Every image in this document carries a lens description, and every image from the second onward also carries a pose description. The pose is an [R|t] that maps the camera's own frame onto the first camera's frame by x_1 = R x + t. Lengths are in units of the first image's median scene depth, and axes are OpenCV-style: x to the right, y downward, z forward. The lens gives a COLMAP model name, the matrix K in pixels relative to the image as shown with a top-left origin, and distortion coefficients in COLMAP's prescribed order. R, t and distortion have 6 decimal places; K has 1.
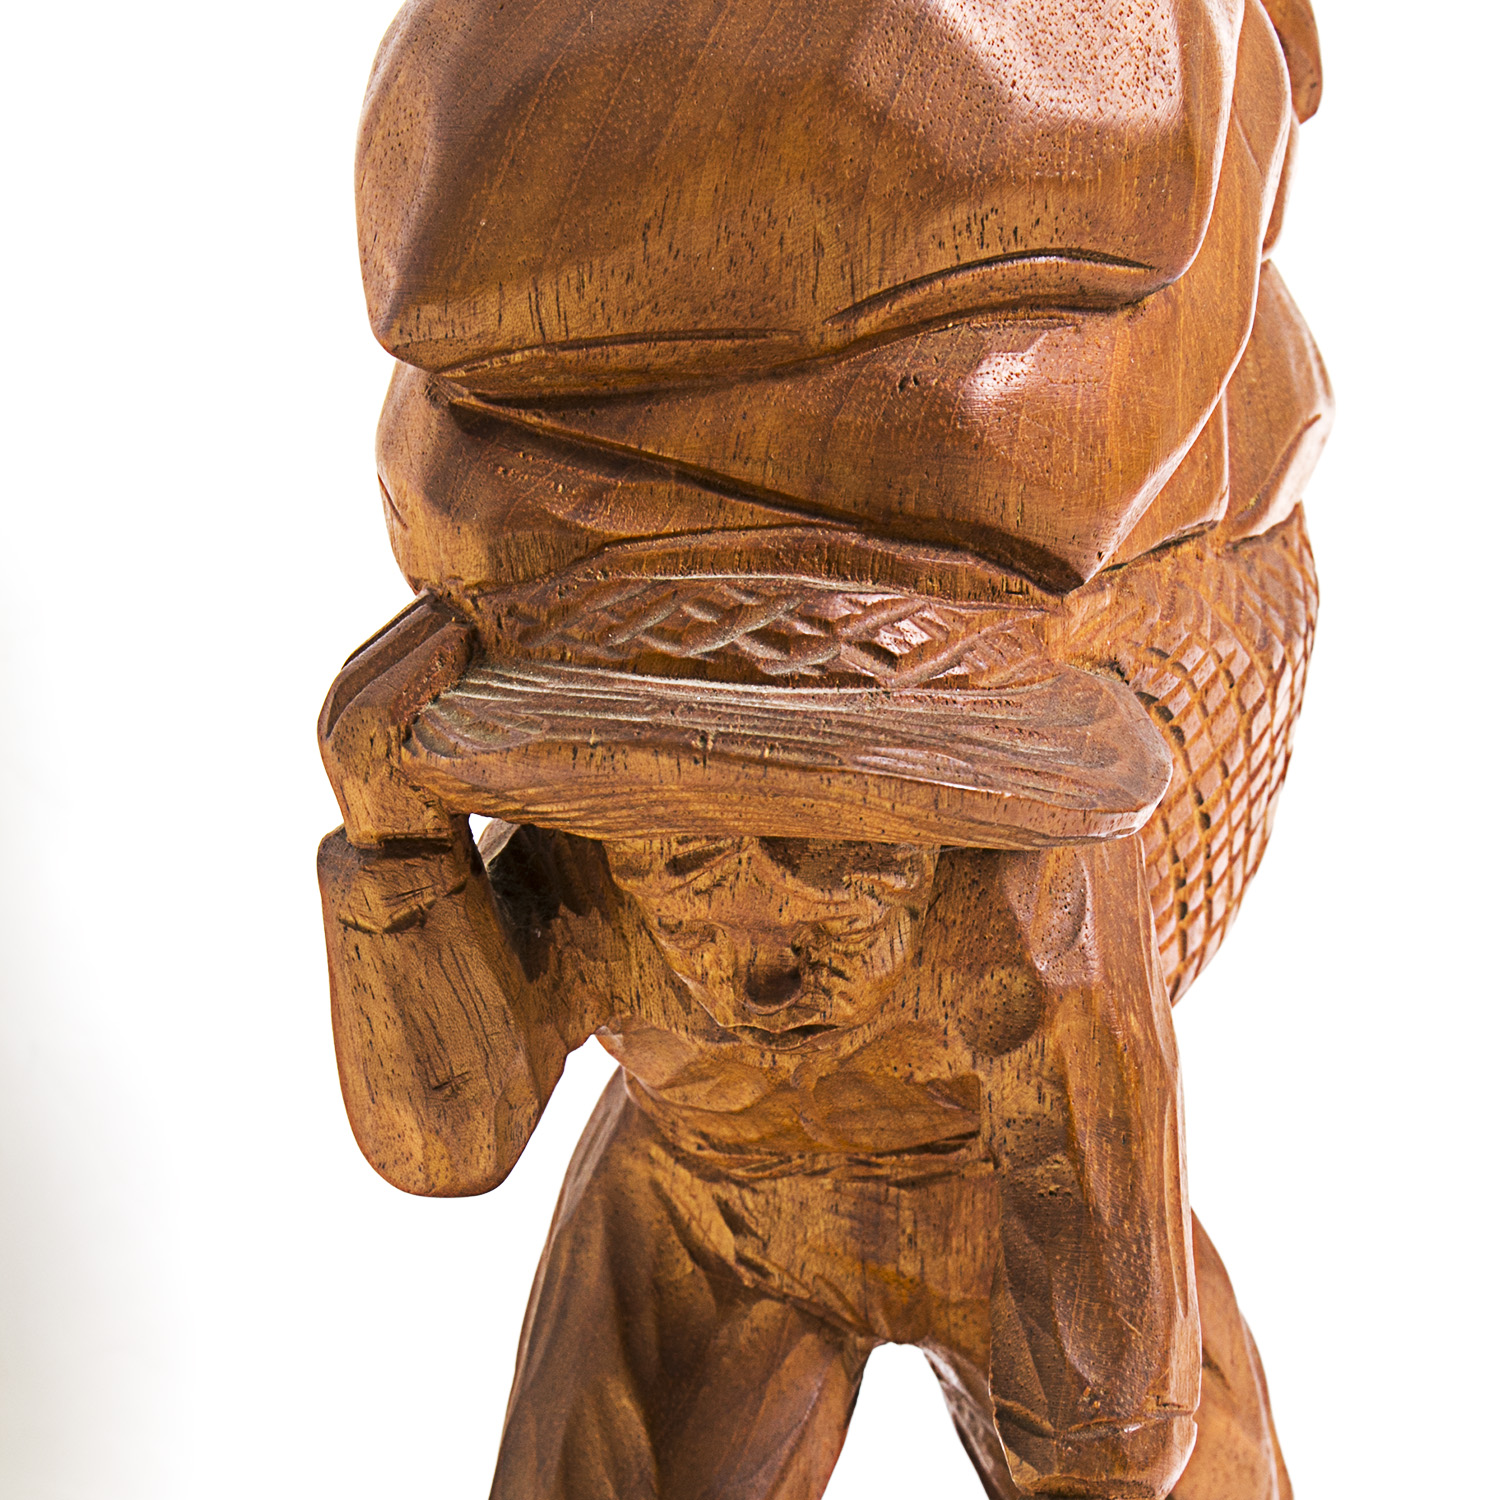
lens RADIAL K [[5187.5, 0, 750.0], [0, 5187.5, 749.1], [0, 0, 1]] dist [0.020485, 0.000000]
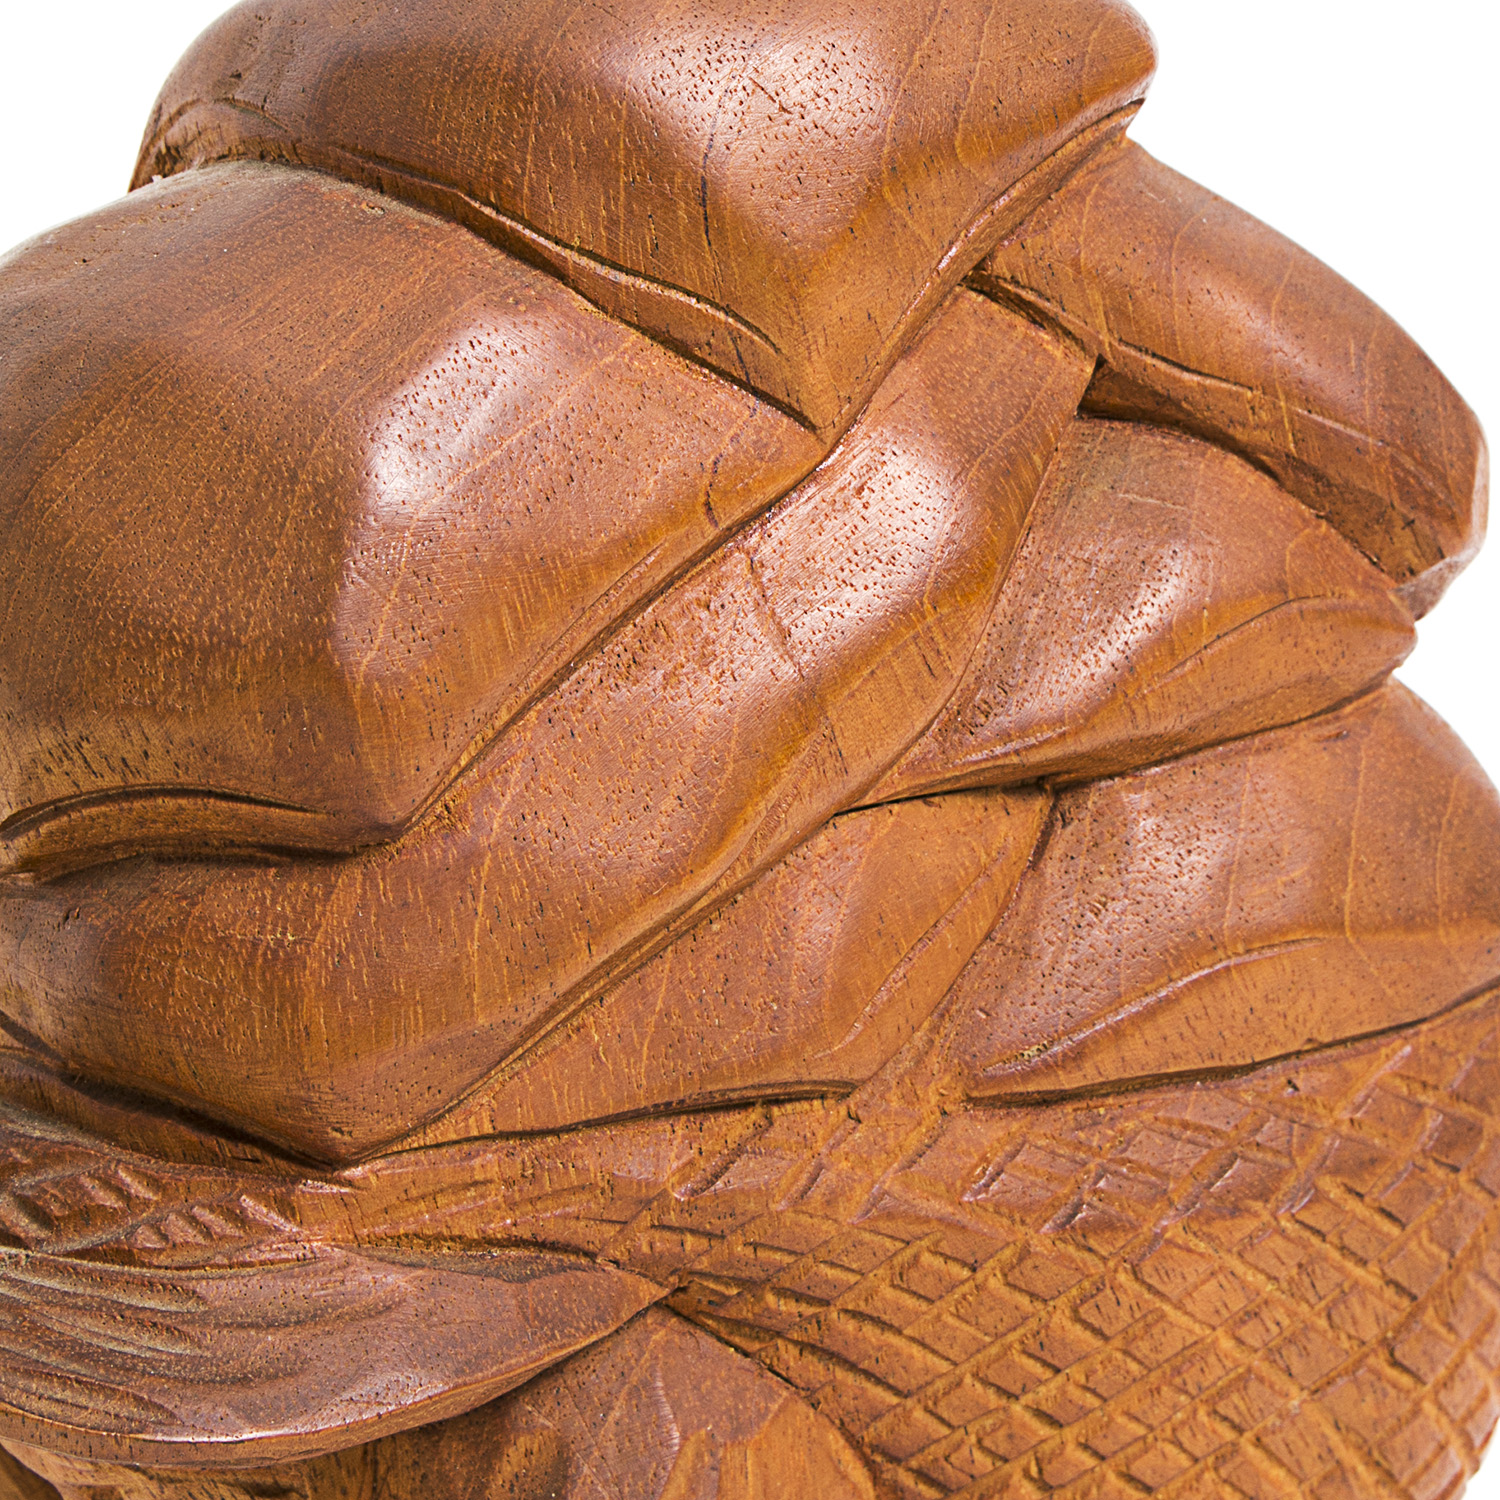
lens RADIAL K [[5187.5, 0, 748.2], [0, 5187.5, 757.7], [0, 0, 1]] dist [0.020485, 0.000000]
pose [[0.703327, 0.112813, -0.701858, 0.721762], [-0.089178, 0.993530, 0.070329, -0.167960], [0.705251, 0.013126, 0.708836, 0.450031]]
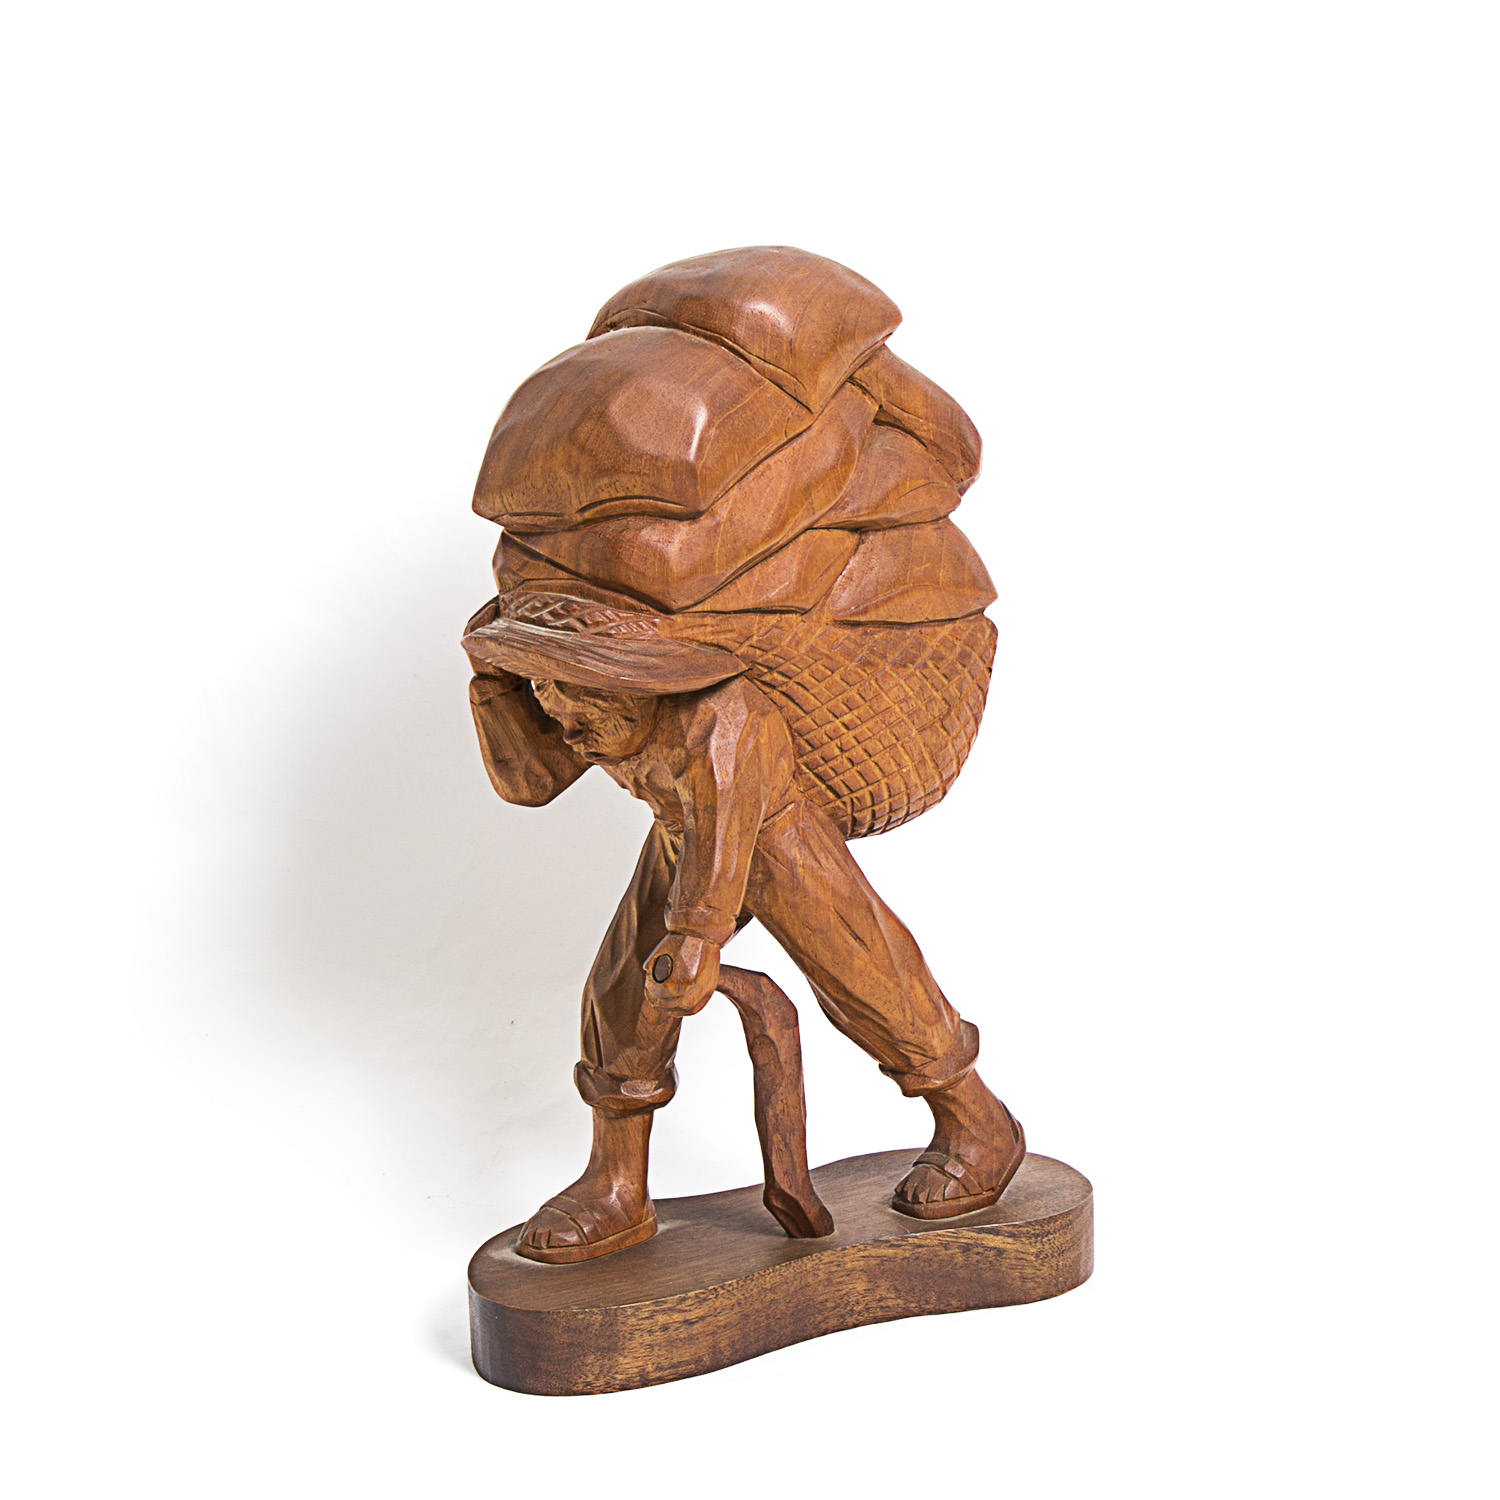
lens RADIAL K [[4334.1, 0, 751.9], [0, 4334.1, 747.3], [0, 0, 1]] dist [-0.022271, 0.000000]
pose [[0.818244, 0.107055, -0.564816, 1.546607], [-0.145029, 0.989169, -0.022615, 0.097103], [0.556277, 0.100419, 0.824907, -1.037663]]
